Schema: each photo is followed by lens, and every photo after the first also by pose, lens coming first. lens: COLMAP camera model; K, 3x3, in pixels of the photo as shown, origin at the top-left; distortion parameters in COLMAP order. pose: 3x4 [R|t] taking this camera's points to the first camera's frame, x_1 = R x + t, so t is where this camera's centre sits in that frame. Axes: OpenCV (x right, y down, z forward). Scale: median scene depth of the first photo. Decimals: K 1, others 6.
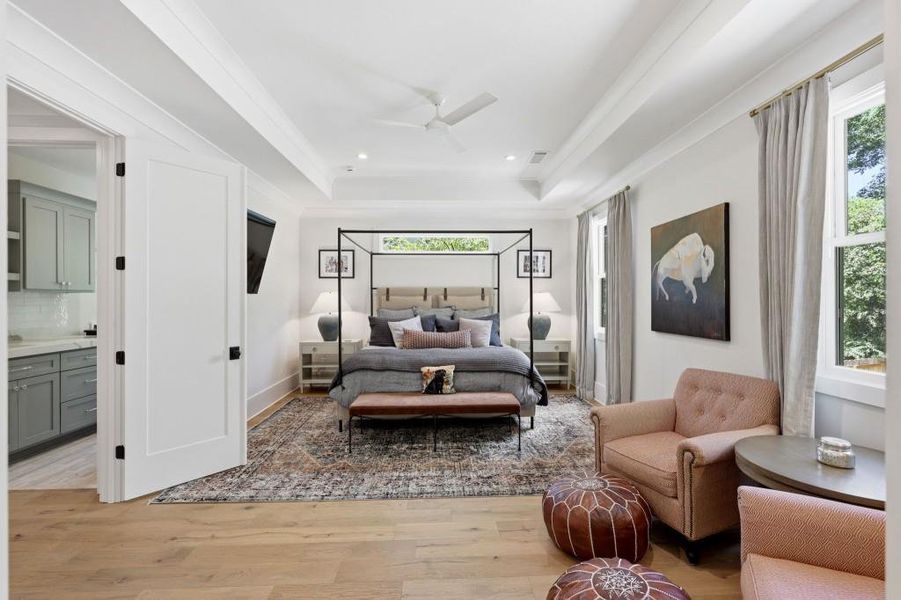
lens RADIAL K [[382.4, 0, 450.5], [0, 382.4, 300.0], [0, 0, 1]] dist [-0.000726, -0.000094]
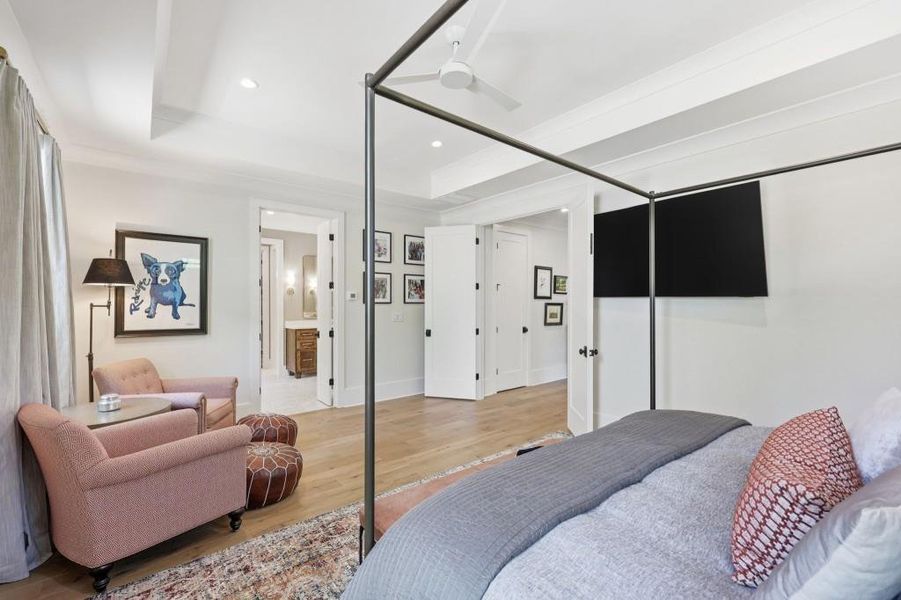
lens RADIAL K [[368.2, 0, 446.6], [0, 368.2, 294.9], [0, 0, 1]] dist [0.000796, -0.000044]
pose [[-0.788577, 0.002638, -0.614931, 0.376631], [0.003504, 0.999994, -0.000204, -0.015608], [0.614926, -0.002315, -0.788581, 1.390171]]
